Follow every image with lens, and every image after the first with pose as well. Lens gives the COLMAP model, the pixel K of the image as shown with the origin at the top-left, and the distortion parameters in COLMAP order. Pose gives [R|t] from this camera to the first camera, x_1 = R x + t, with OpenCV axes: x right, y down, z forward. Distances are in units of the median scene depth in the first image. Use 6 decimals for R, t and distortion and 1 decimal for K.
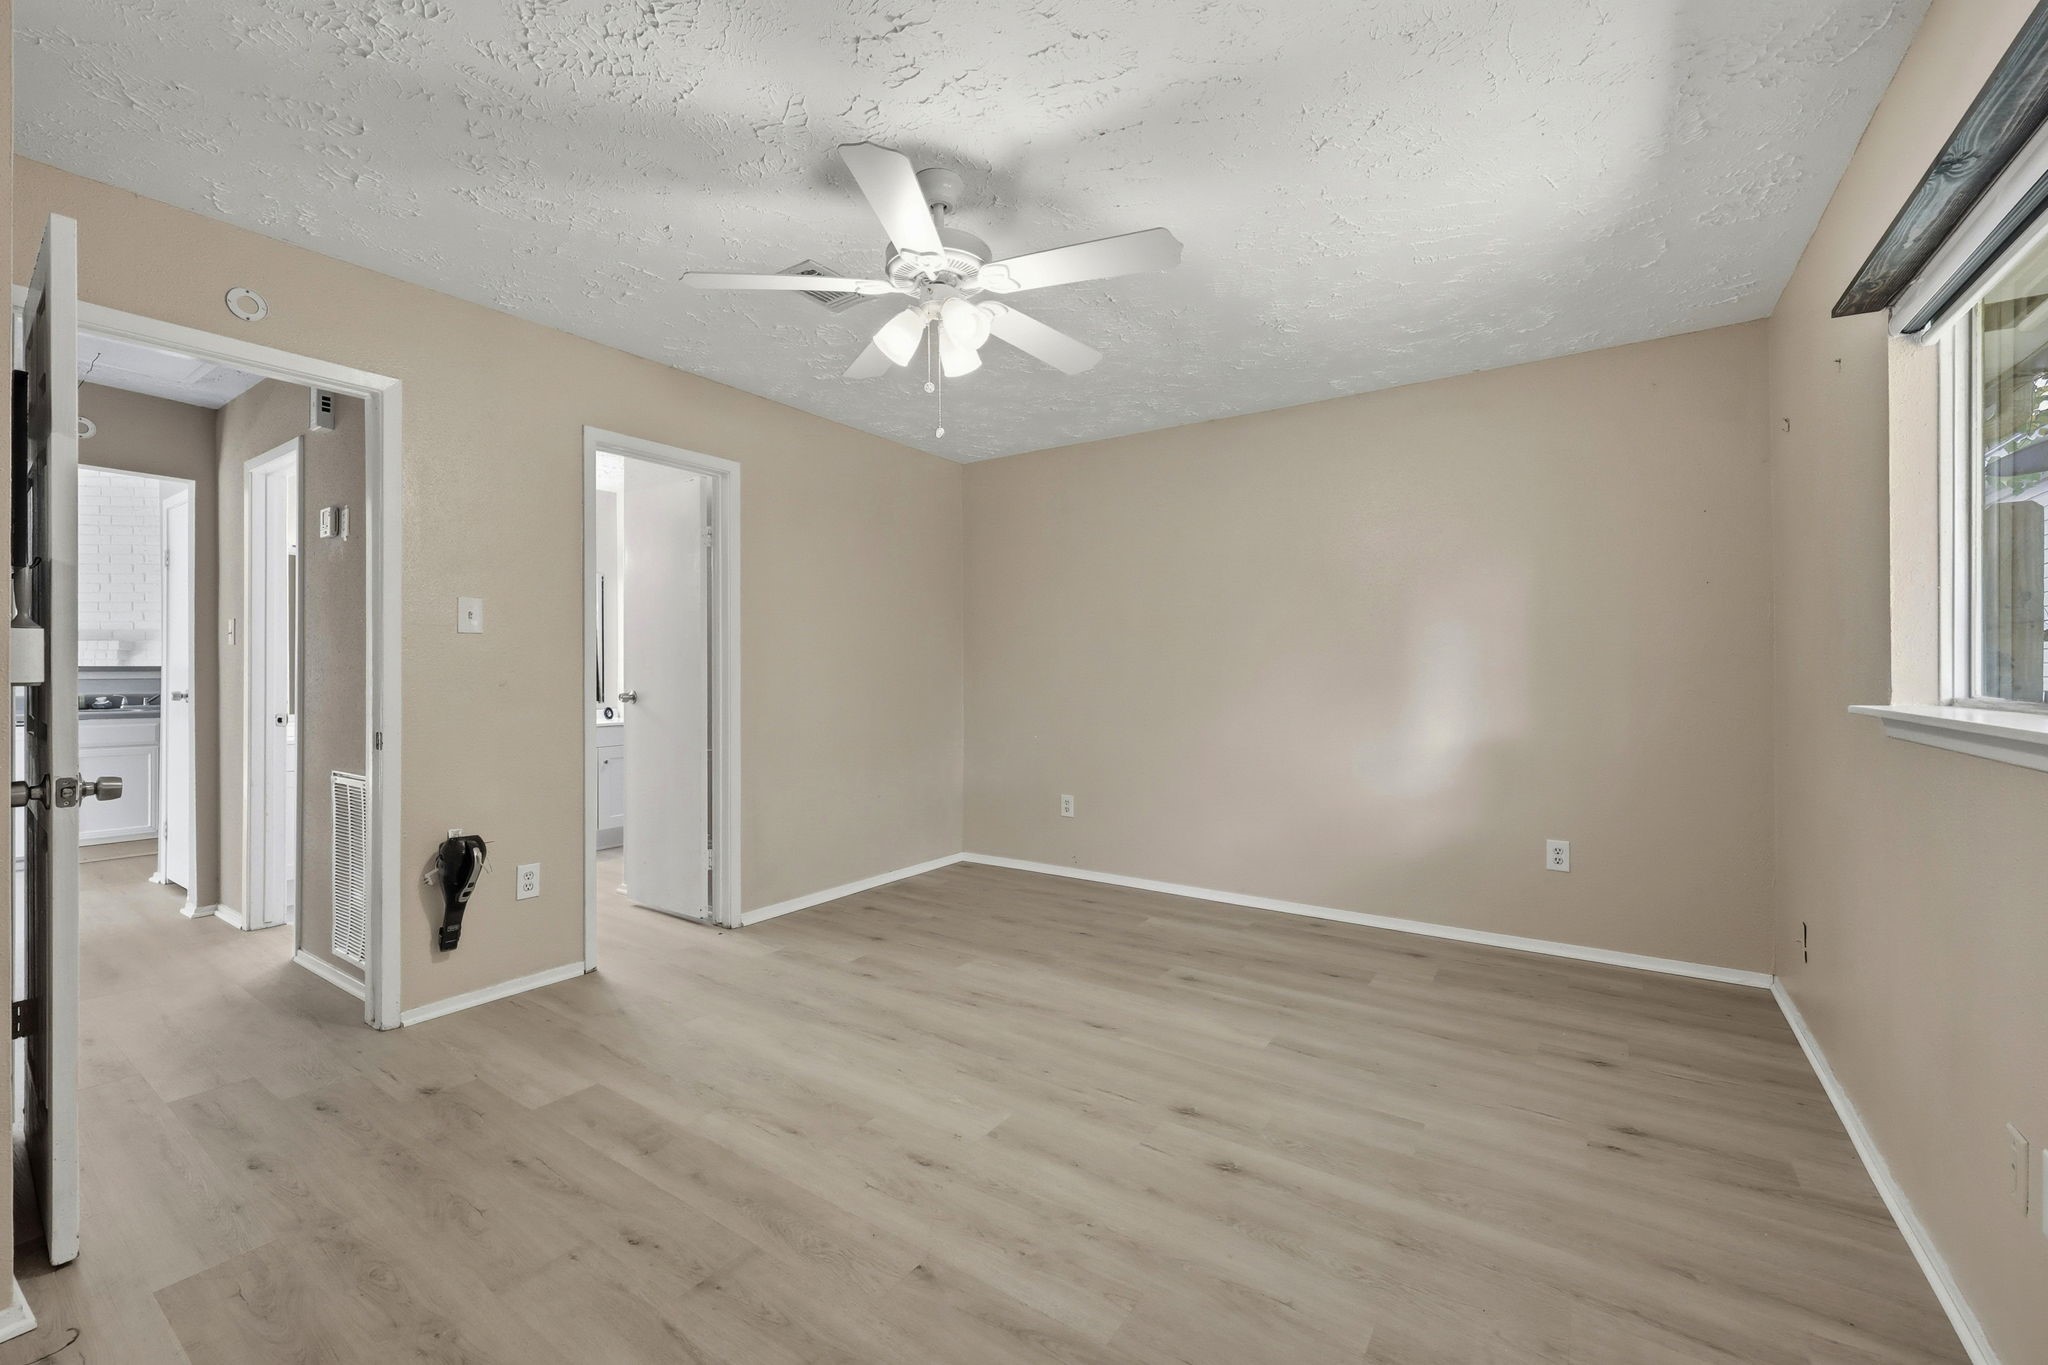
lens RADIAL K [[842.4, 0, 1013.2], [0, 842.4, 678.5], [0, 0, 1]] dist [0.000239, -0.000036]
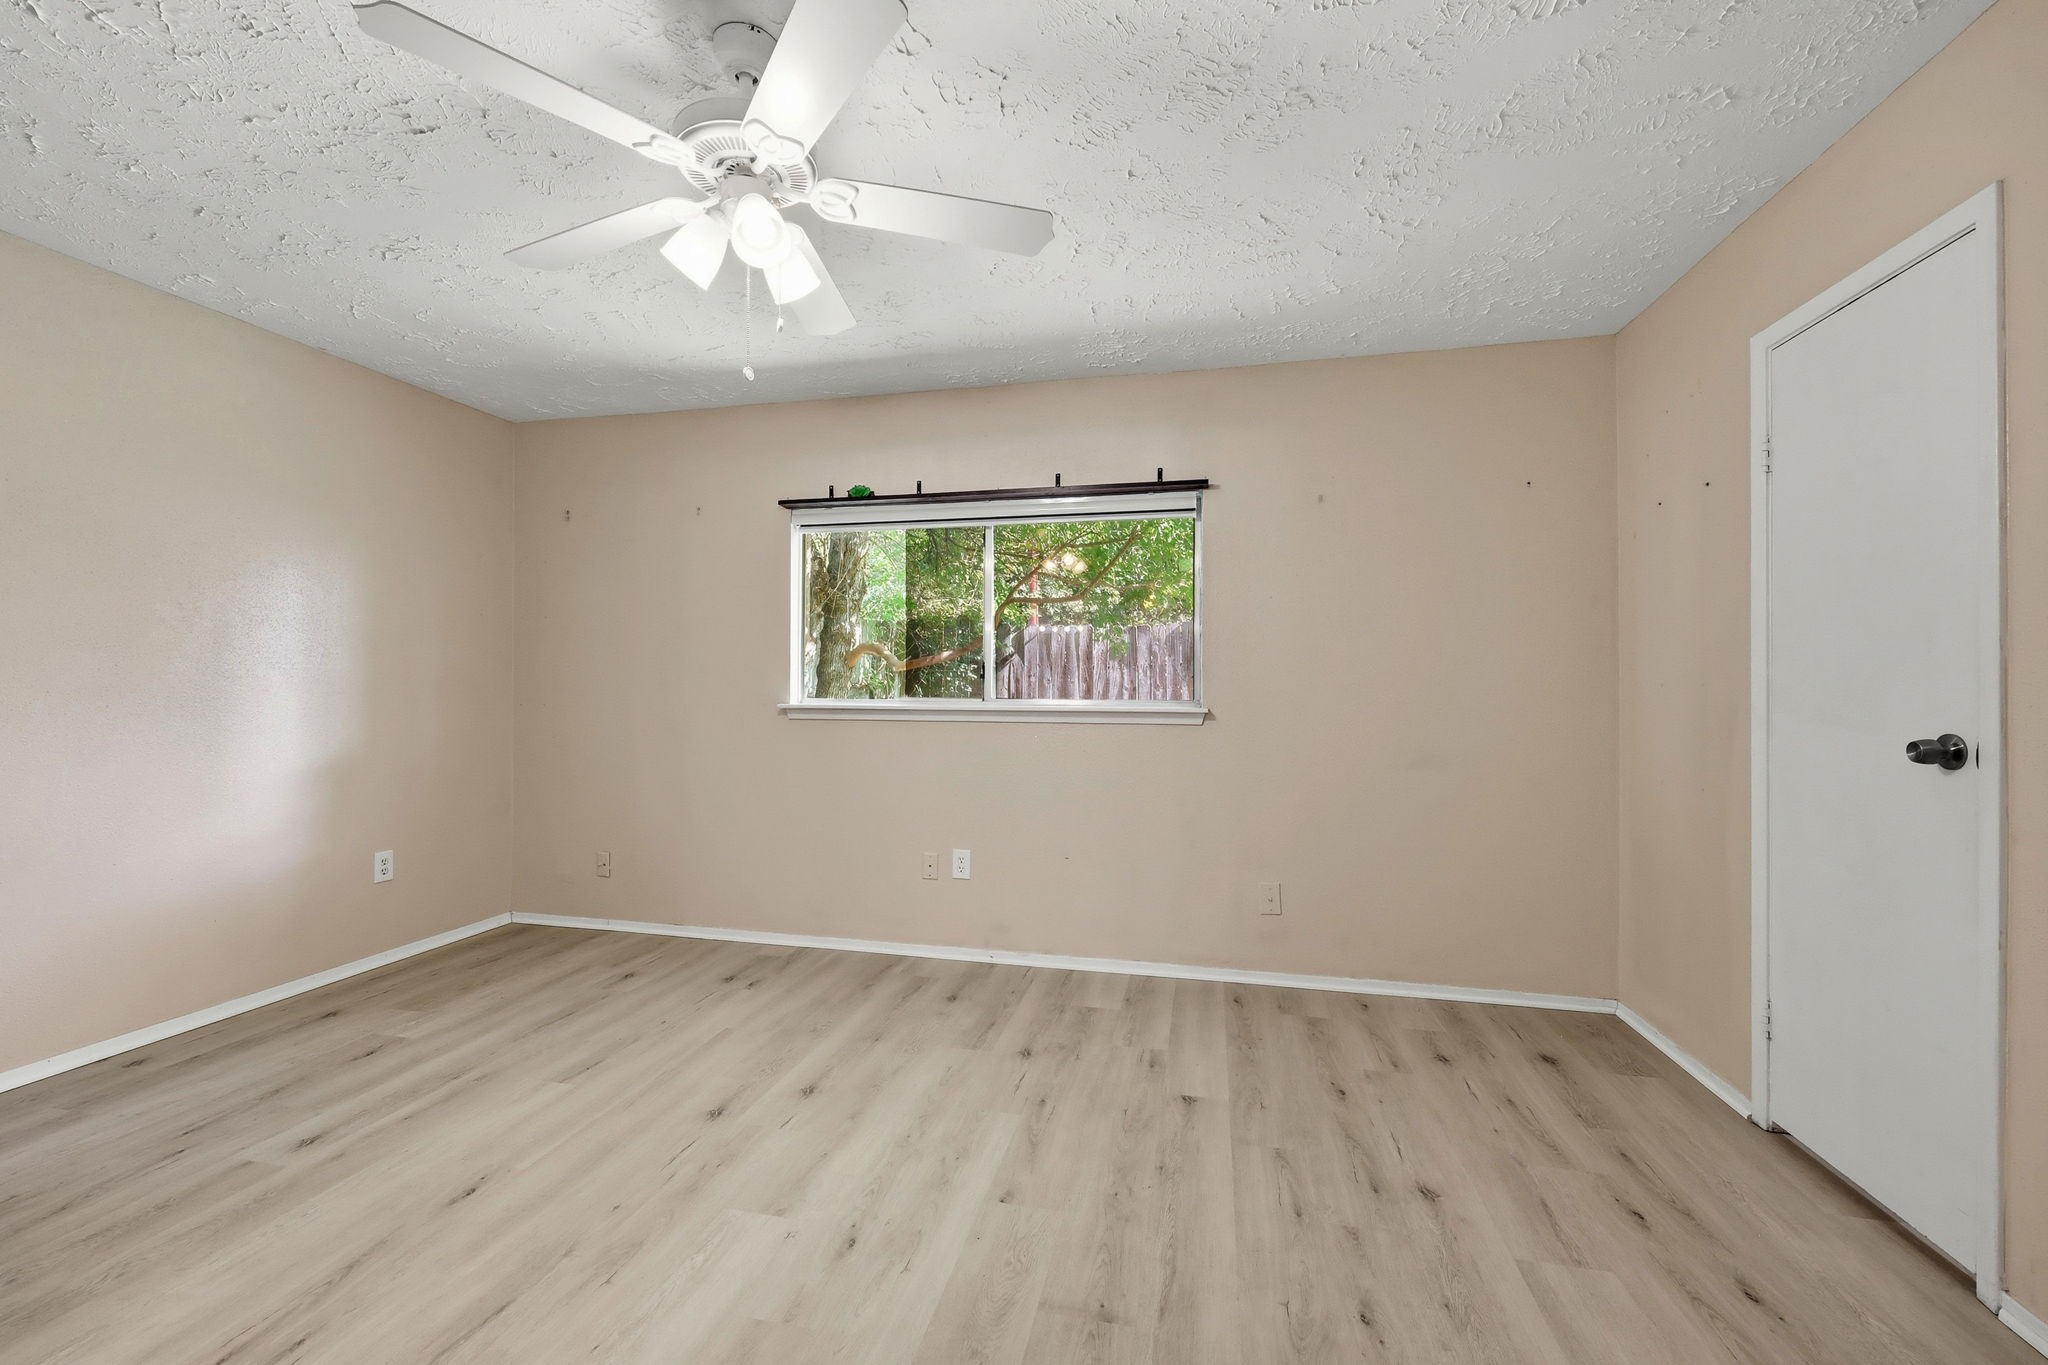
lens RADIAL K [[842.4, 0, 1013.2], [0, 842.4, 678.5], [0, 0, 1]] dist [0.000239, -0.000036]
pose [[-0.366071, 0.012033, 0.930509, -0.807775], [0.001284, 0.999922, -0.012426, 0.000788], [-0.930586, -0.003354, -0.366058, 0.953217]]
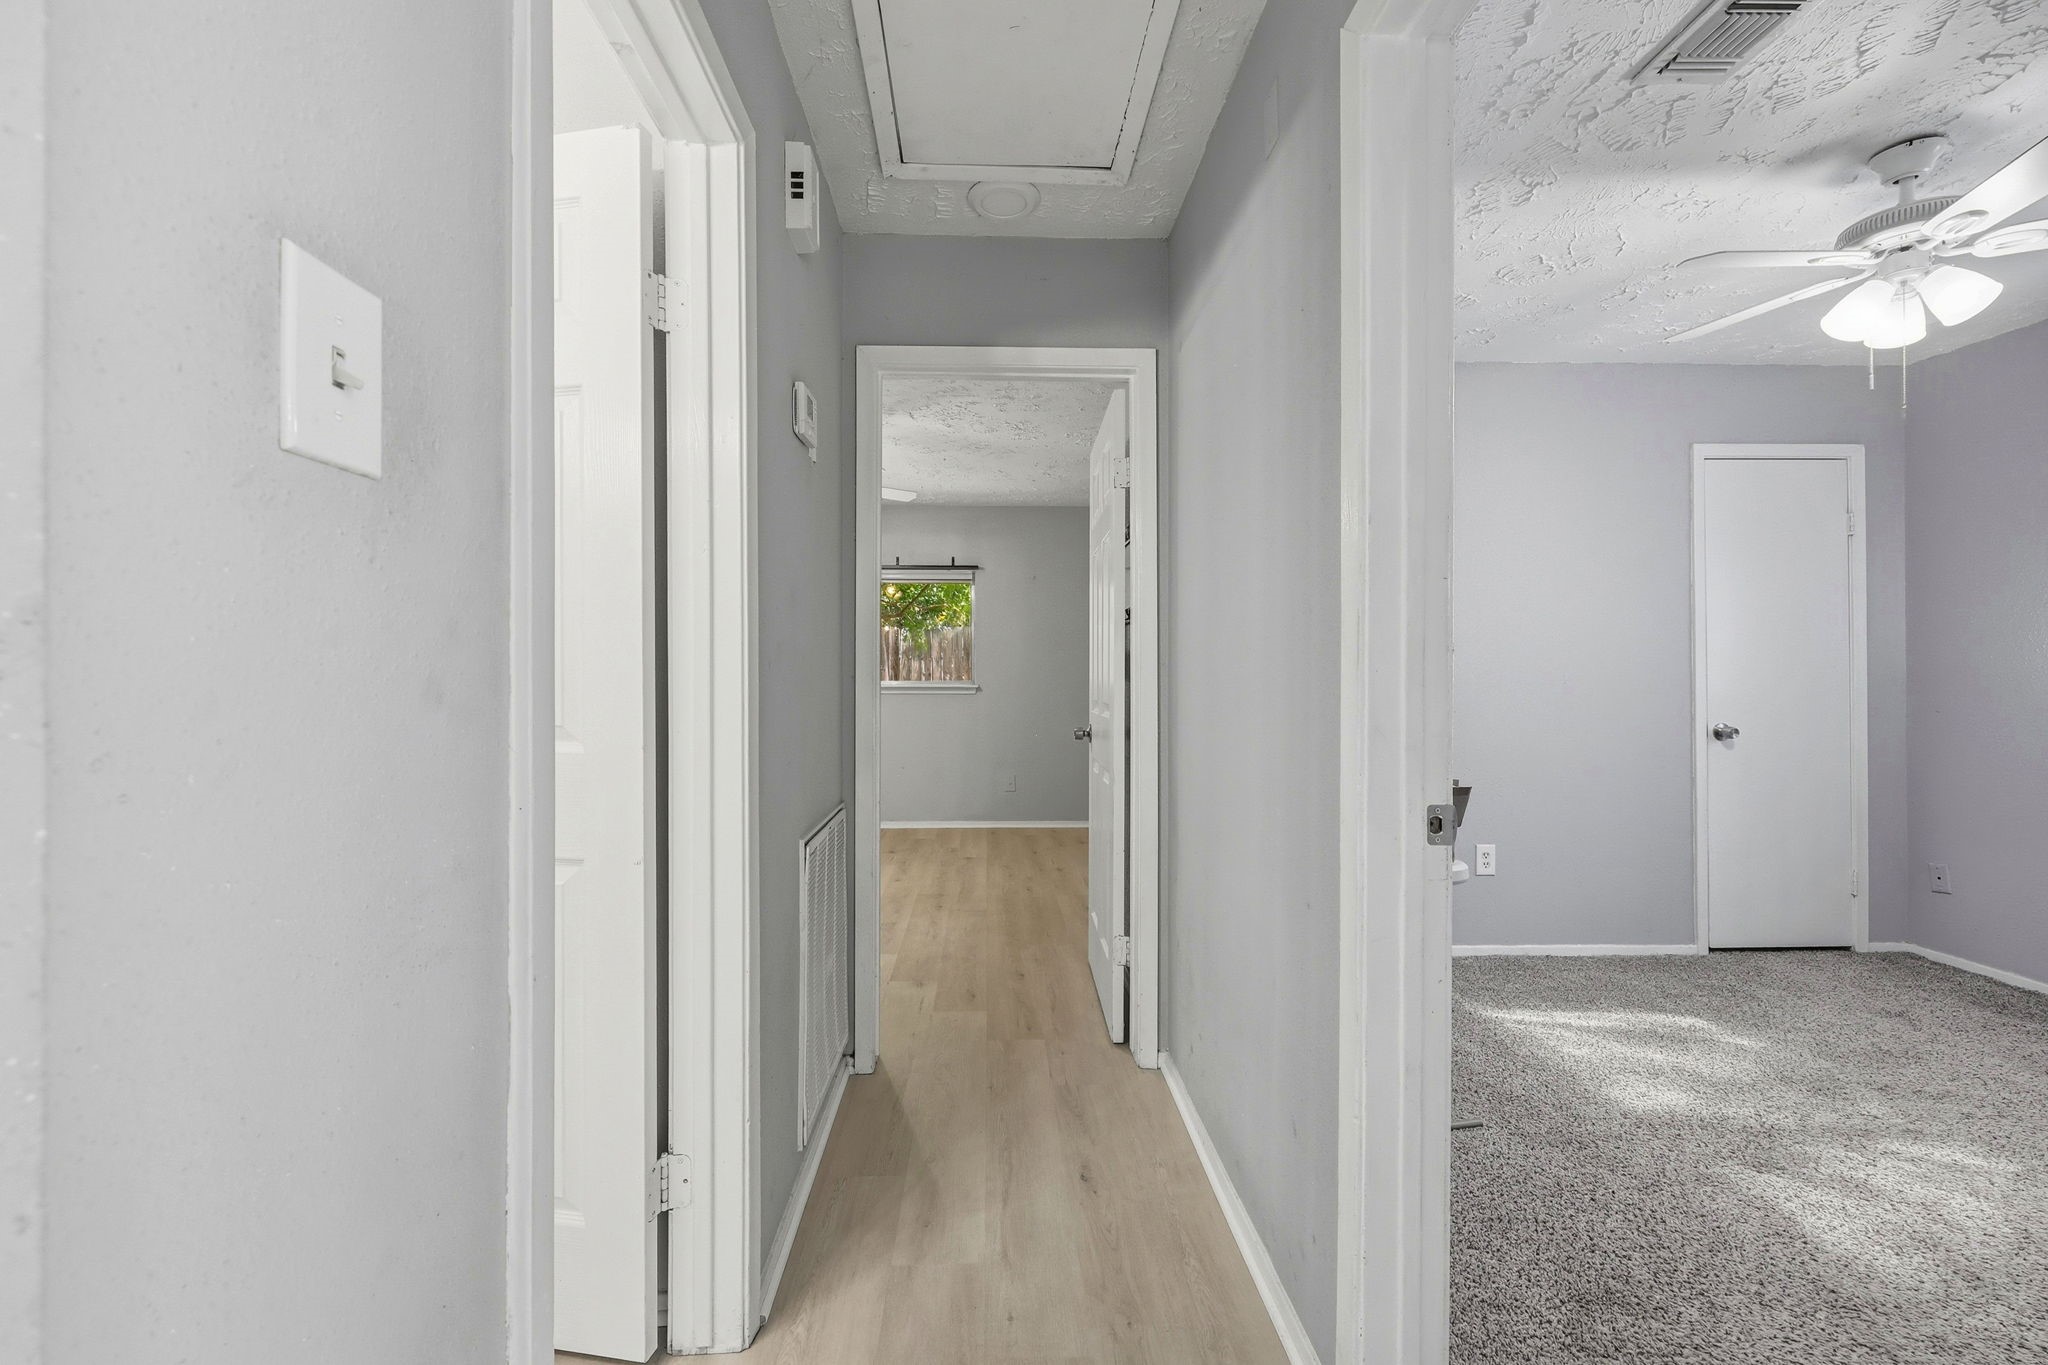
lens RADIAL K [[842.4, 0, 1013.2], [0, 842.4, 678.5], [0, 0, 1]] dist [0.000239, -0.000036]
pose [[-0.595943, -0.003999, 0.803016, -1.789076], [0.004389, 0.999956, 0.008237, -0.008111], [-0.803014, 0.008434, -0.595900, 1.611938]]
